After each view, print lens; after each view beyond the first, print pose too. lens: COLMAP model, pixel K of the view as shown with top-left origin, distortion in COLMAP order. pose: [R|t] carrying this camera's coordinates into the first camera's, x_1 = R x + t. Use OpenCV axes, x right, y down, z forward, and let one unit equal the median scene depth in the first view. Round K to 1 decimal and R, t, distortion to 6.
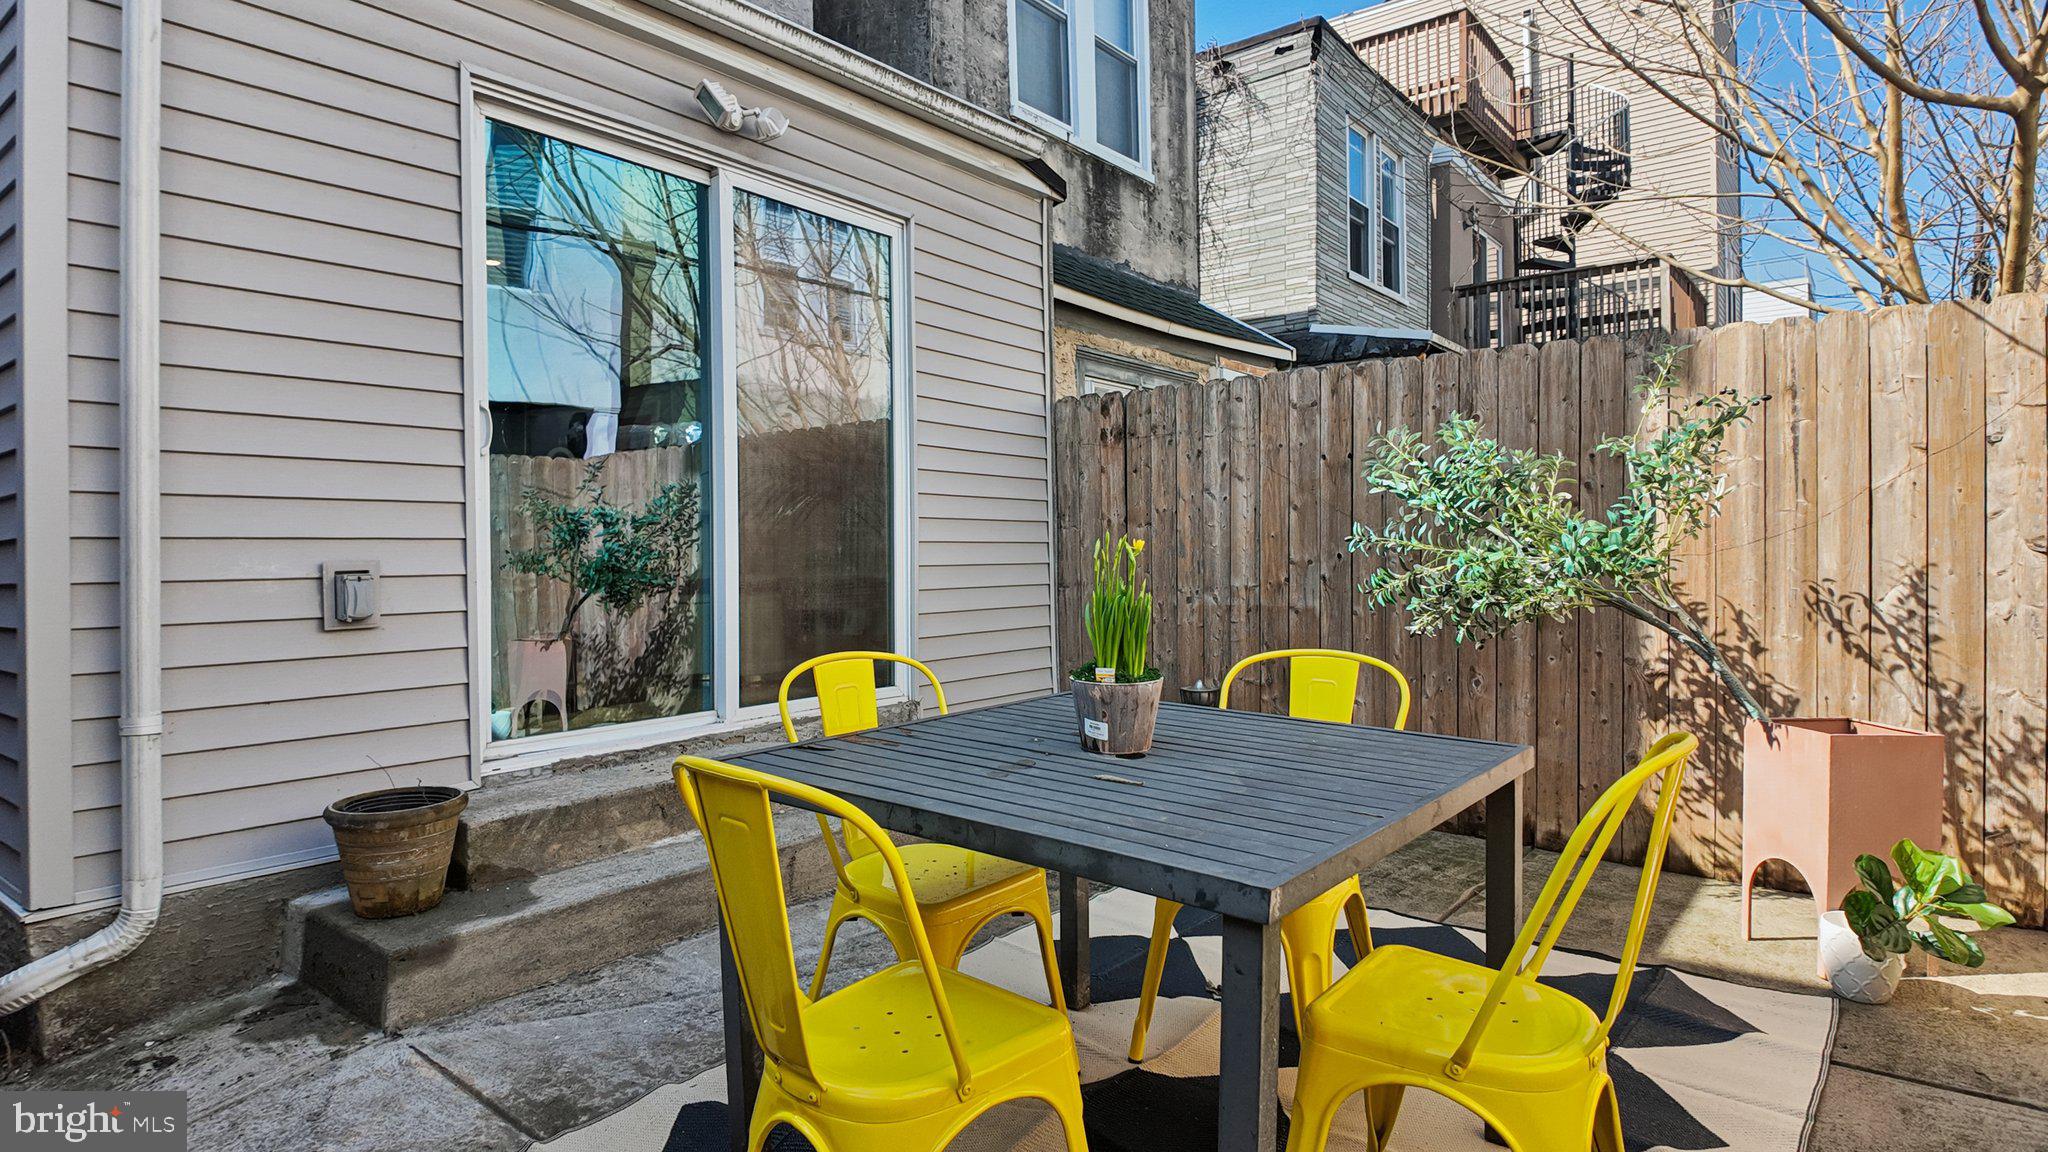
lens RADIAL K [[1070.6, 0, 1024.0], [0, 1070.6, 576.0], [0, 0, 1]] dist [0.030415, -0.049584]
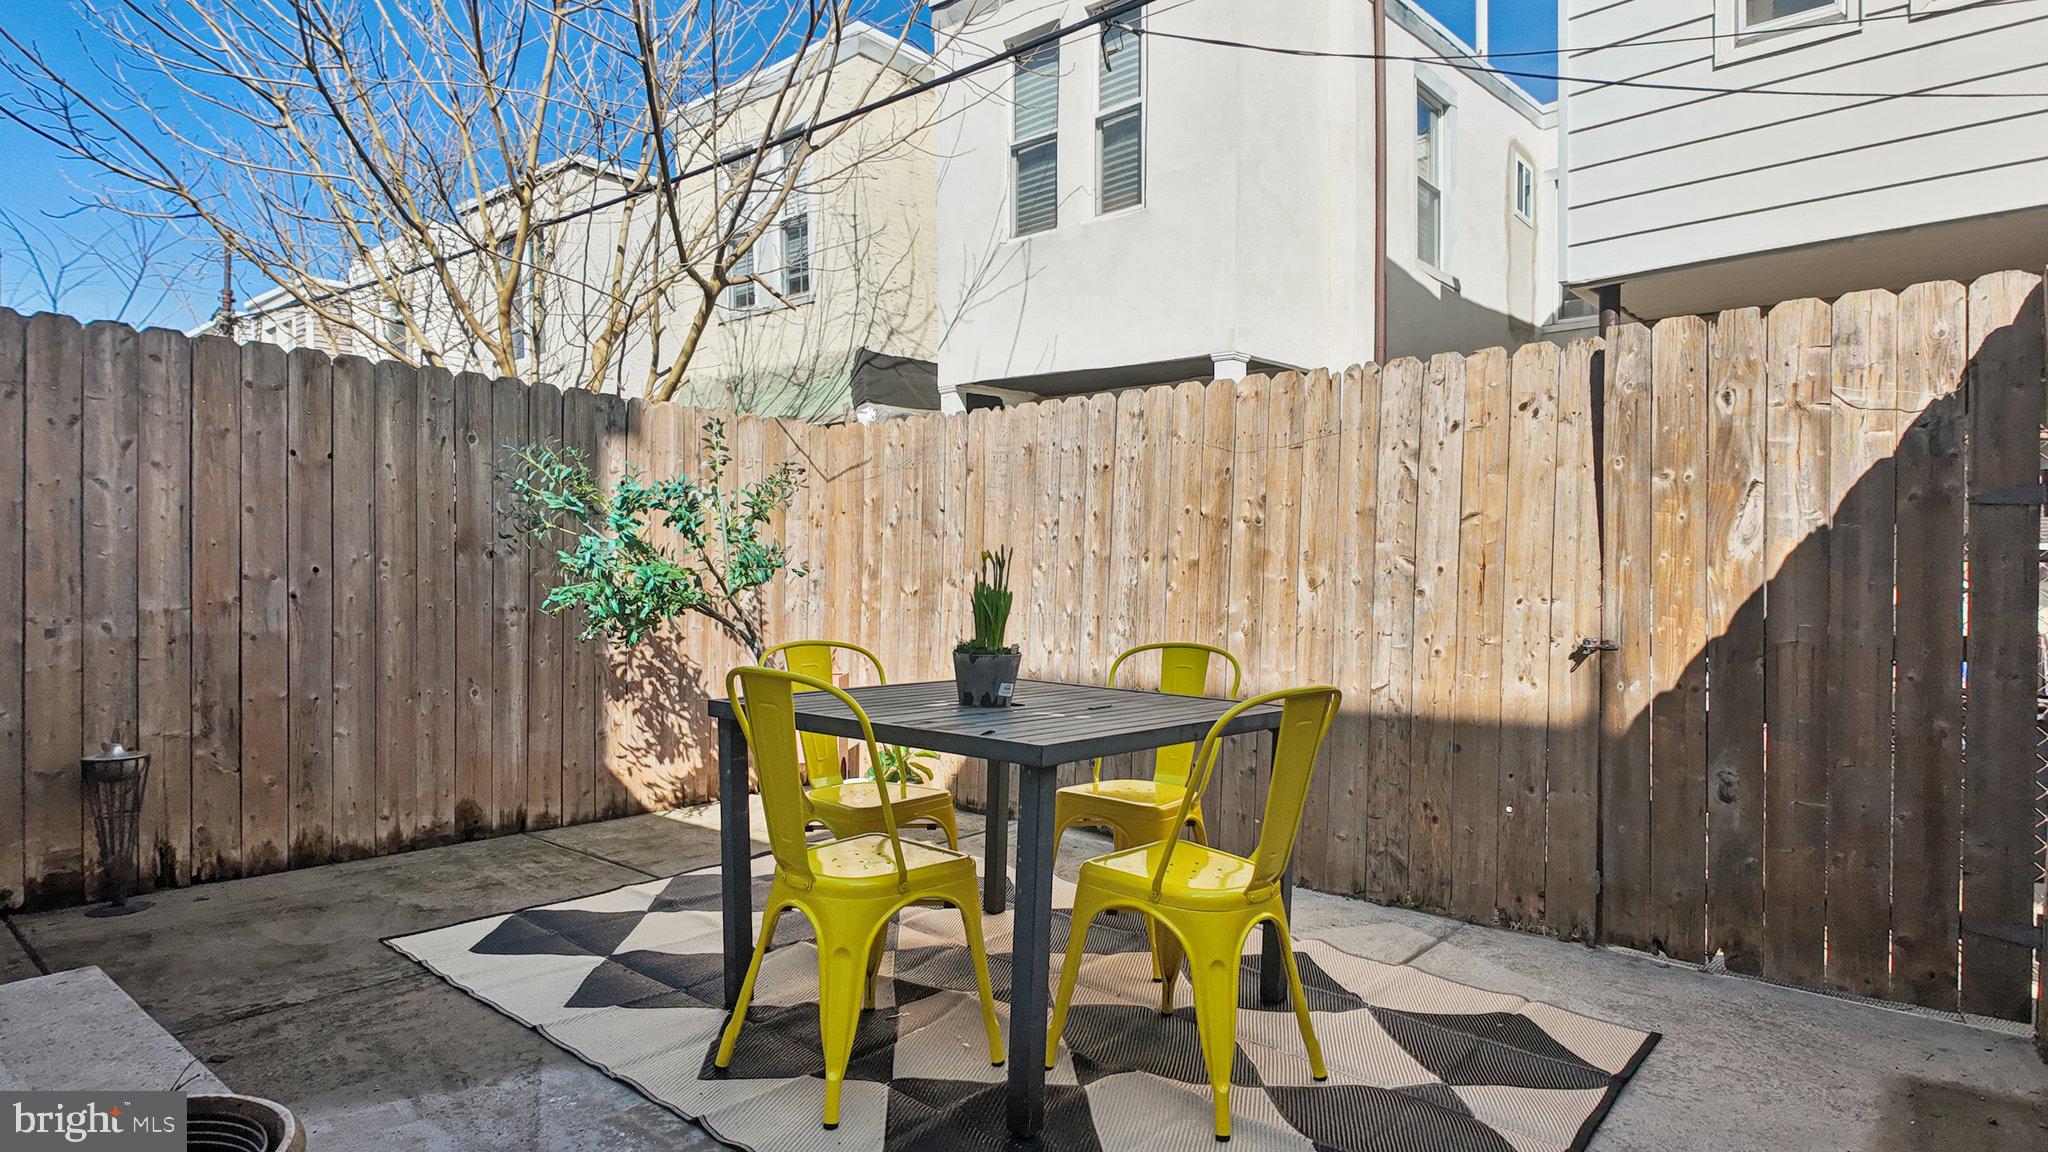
lens RADIAL K [[1070.6, 0, 1024.0], [0, 1070.6, 576.0], [0, 0, 1]] dist [0.030415, -0.049584]
pose [[0.017687, -0.000237, 0.999844, -0.601669], [0.014952, 0.999888, -0.000027, -0.005383], [-0.999732, 0.014950, 0.017688, 0.441104]]
